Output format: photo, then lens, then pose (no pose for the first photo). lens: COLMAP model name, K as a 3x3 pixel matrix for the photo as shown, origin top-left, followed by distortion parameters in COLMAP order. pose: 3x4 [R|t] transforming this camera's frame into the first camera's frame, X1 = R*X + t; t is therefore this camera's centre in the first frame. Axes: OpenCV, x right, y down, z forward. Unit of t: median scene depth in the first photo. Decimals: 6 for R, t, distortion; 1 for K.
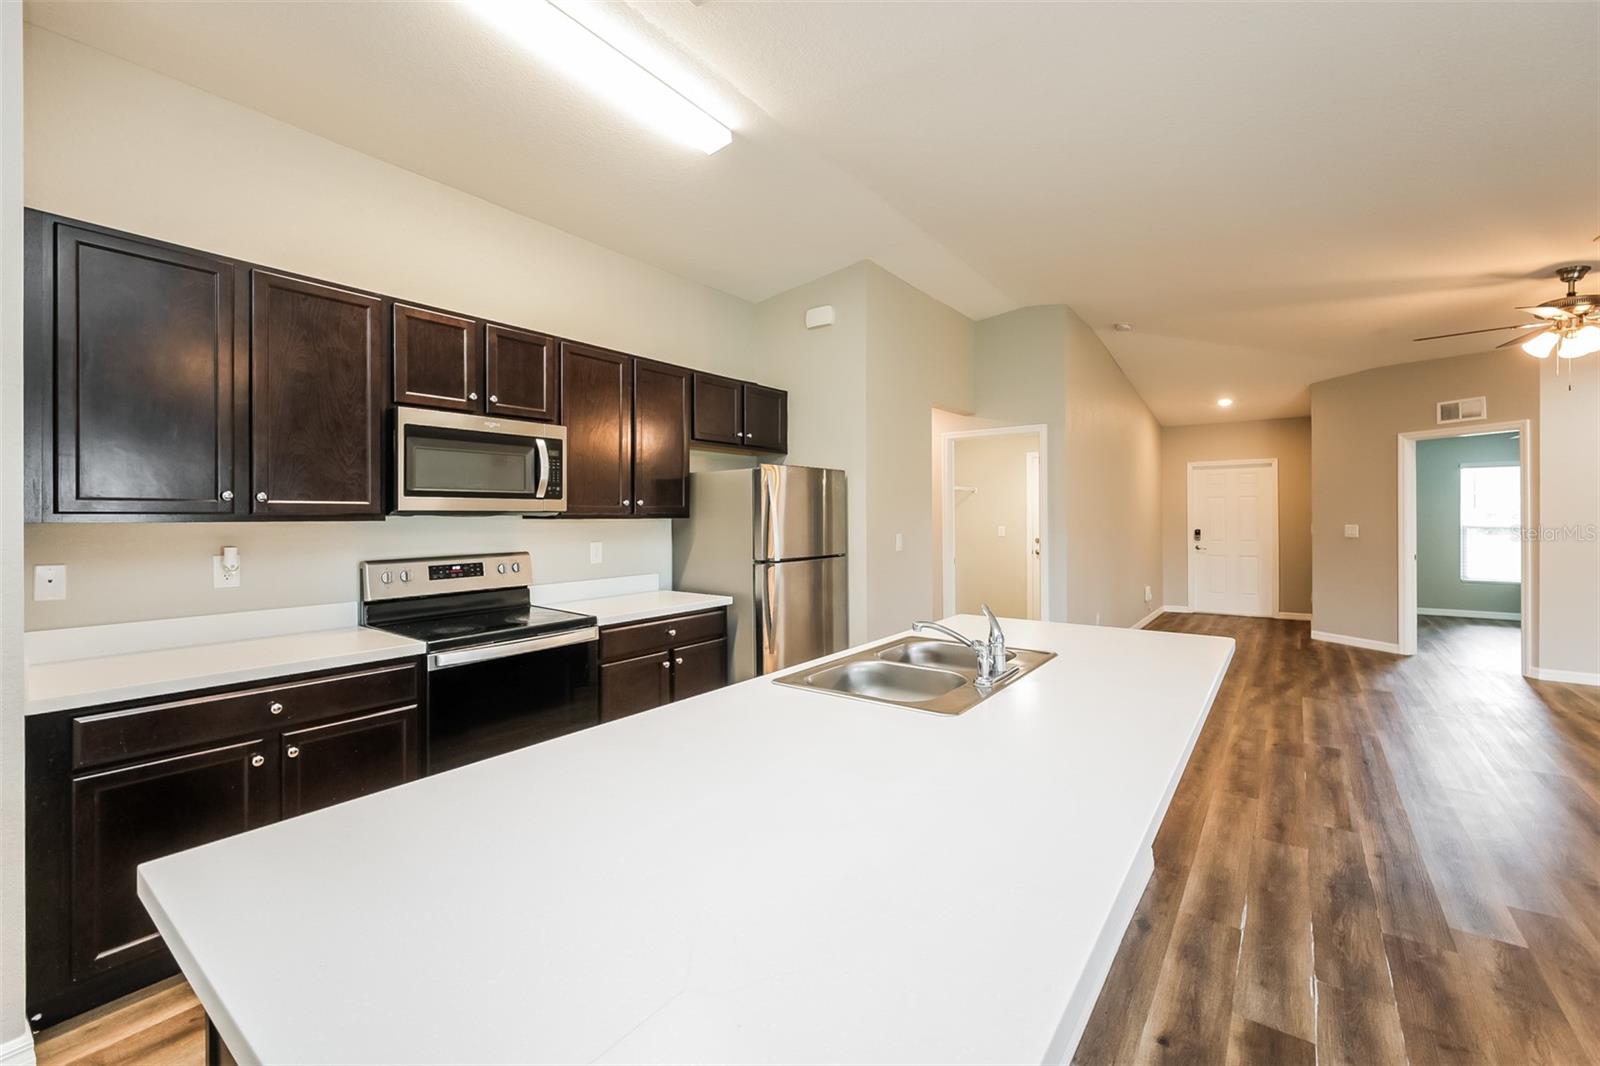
lens RADIAL K [[661.1, 0, 805.9], [0, 661.1, 513.6], [0, 0, 1]] dist [0.000850, 0.000019]
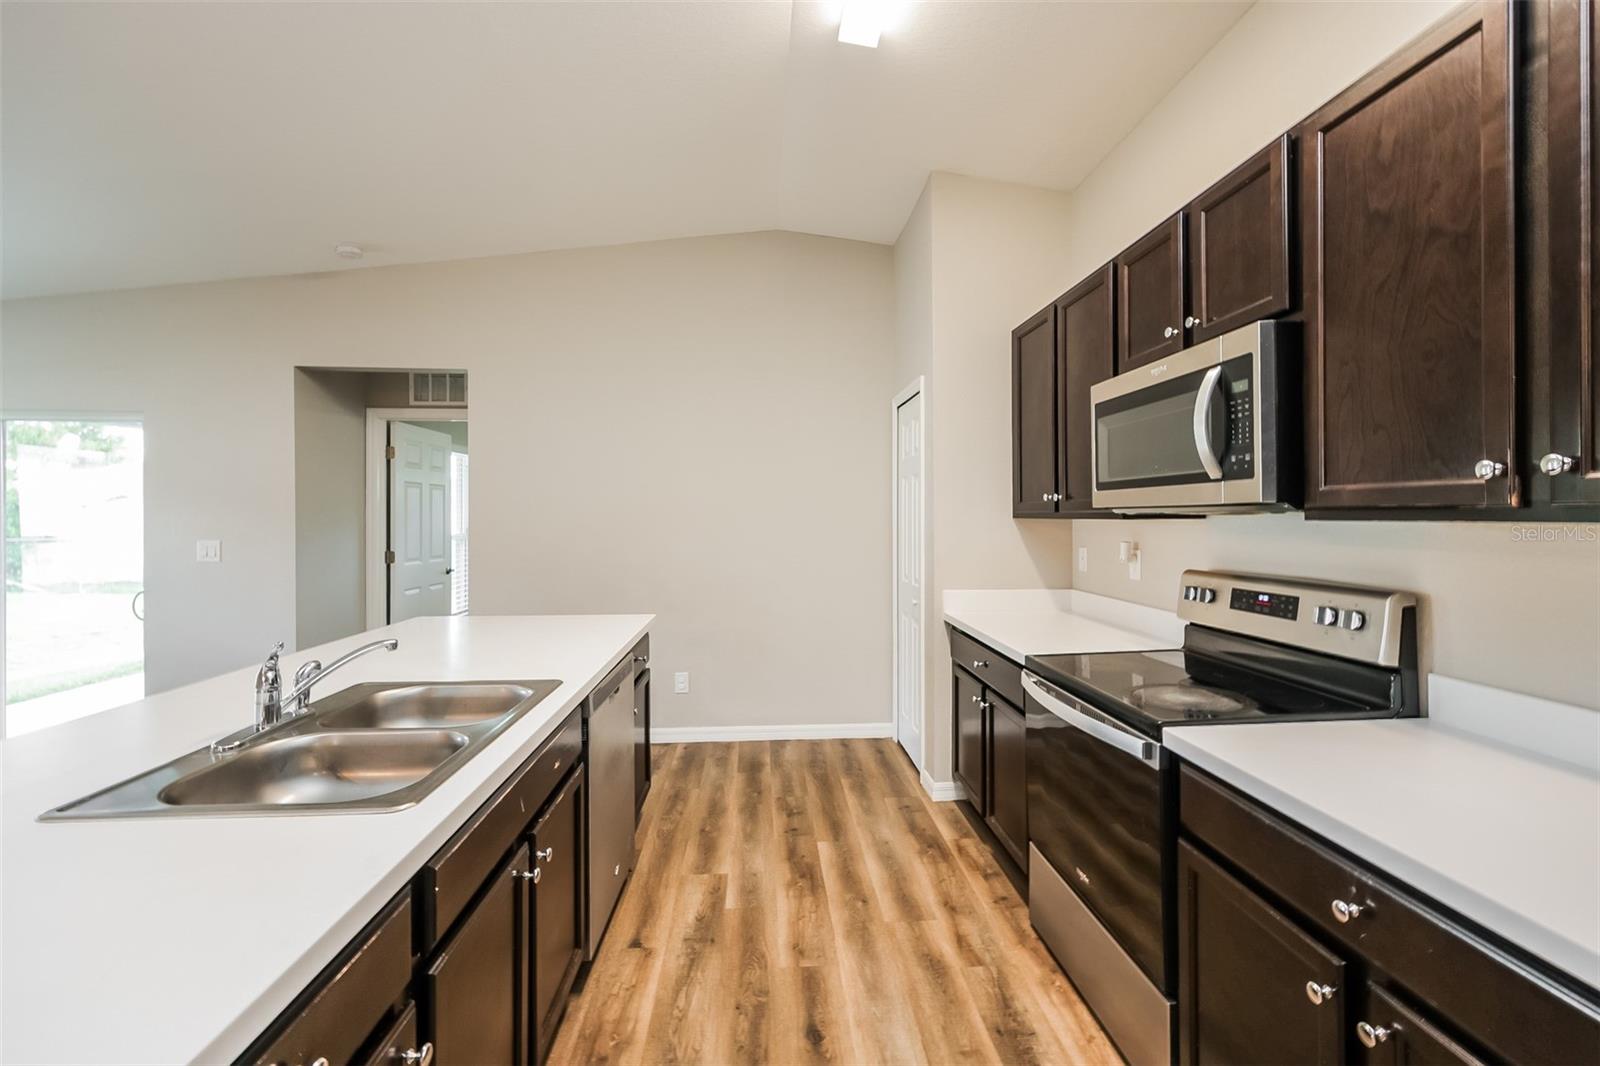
lens RADIAL K [[661.1, 0, 805.9], [0, 661.1, 513.6], [0, 0, 1]] dist [0.000850, 0.000019]
pose [[-0.757926, 0.005492, -0.652318, 0.191844], [0.009941, 0.999946, -0.003132, 0.001749], [0.652265, -0.008858, -0.757939, 1.193681]]
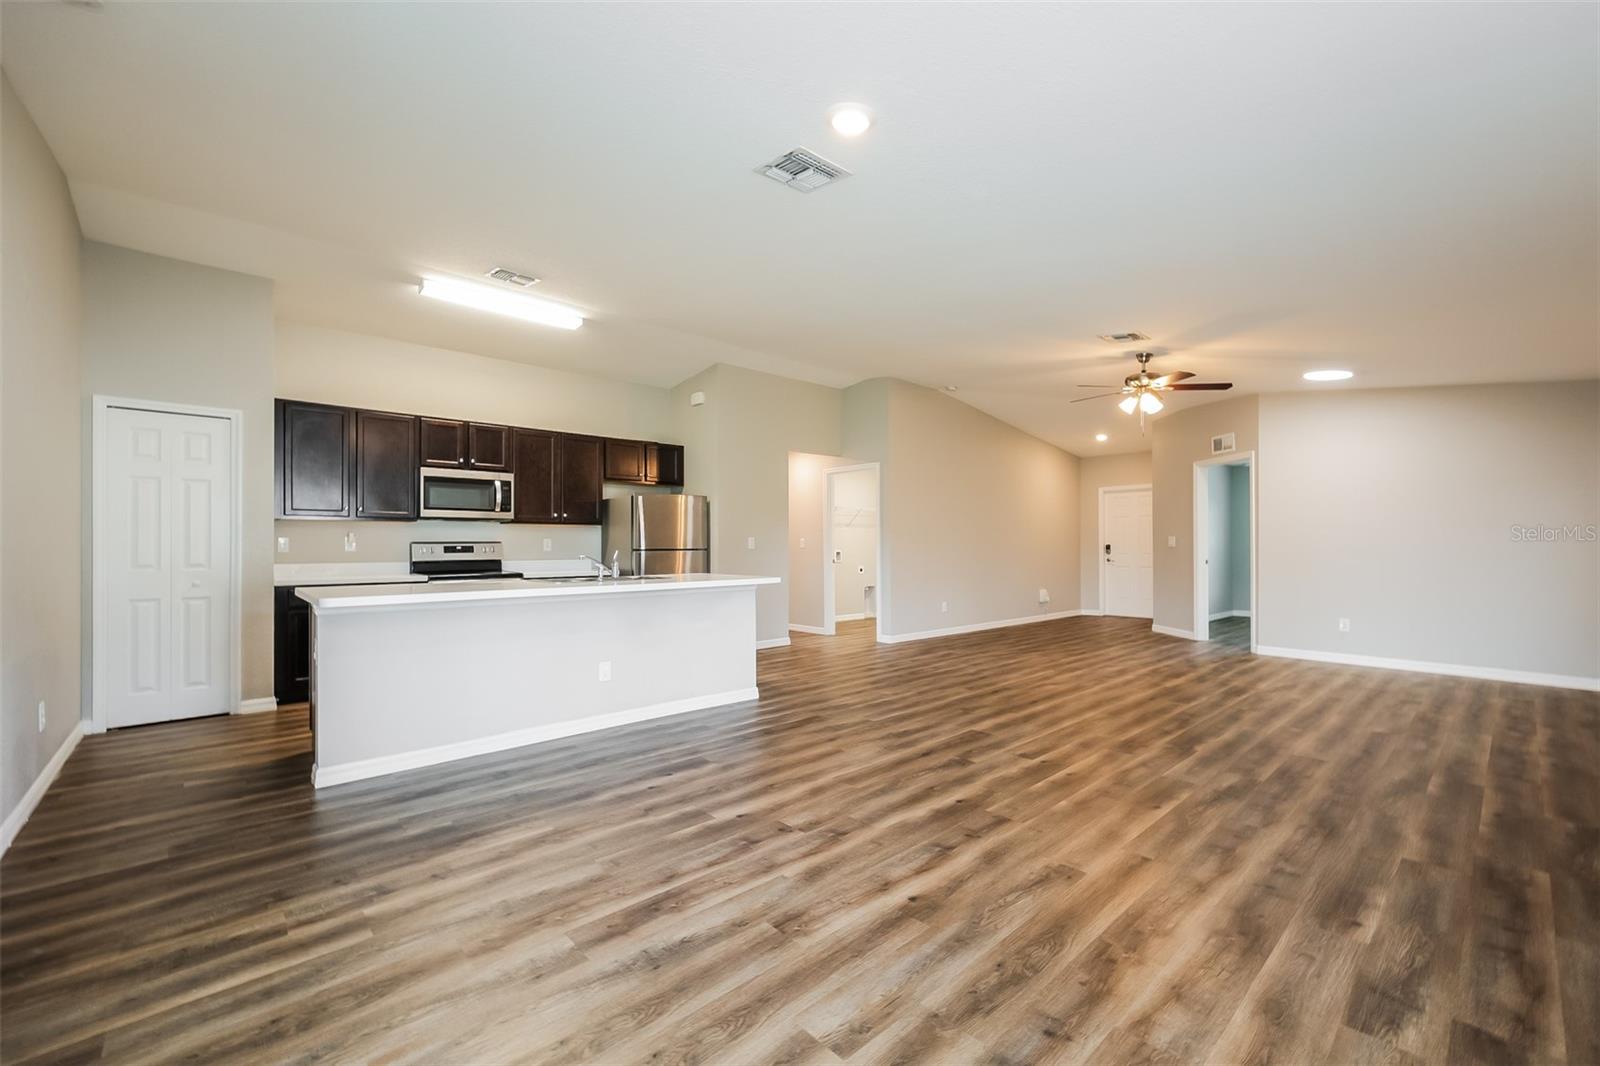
lens RADIAL K [[655.7, 0, 809.9], [0, 655.7, 538.6], [0, 0, 1]] dist [0.000473, 0.000008]
pose [[0.982465, 0.001331, -0.186440, 0.853337], [-0.002554, 0.999977, -0.006319, 0.065096], [0.186427, 0.006685, 0.982446, -0.710463]]
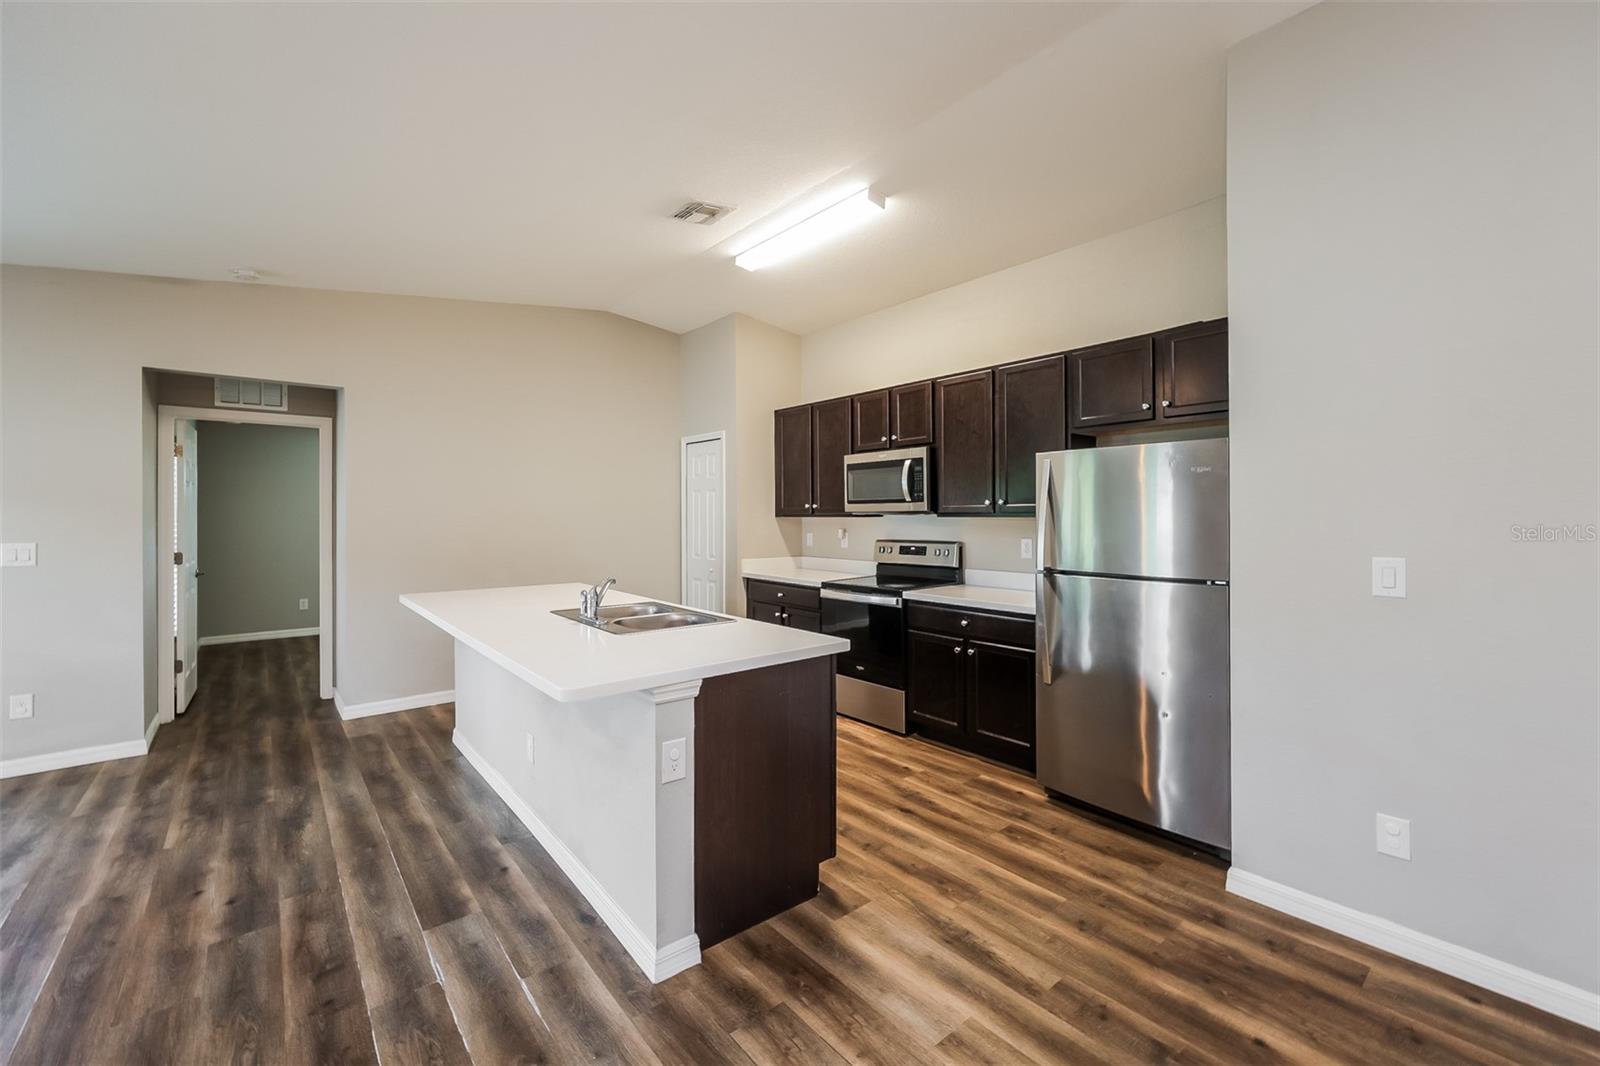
lens RADIAL K [[651.5, 0, 795.4], [0, 651.5, 508.9], [0, 0, 1]] dist [-0.000337, 0.000198]
pose [[-0.245876, -0.001733, -0.969300, 1.003125], [0.009080, 0.999950, -0.004091, -0.005577], [0.969259, -0.009807, -0.245849, 1.113279]]
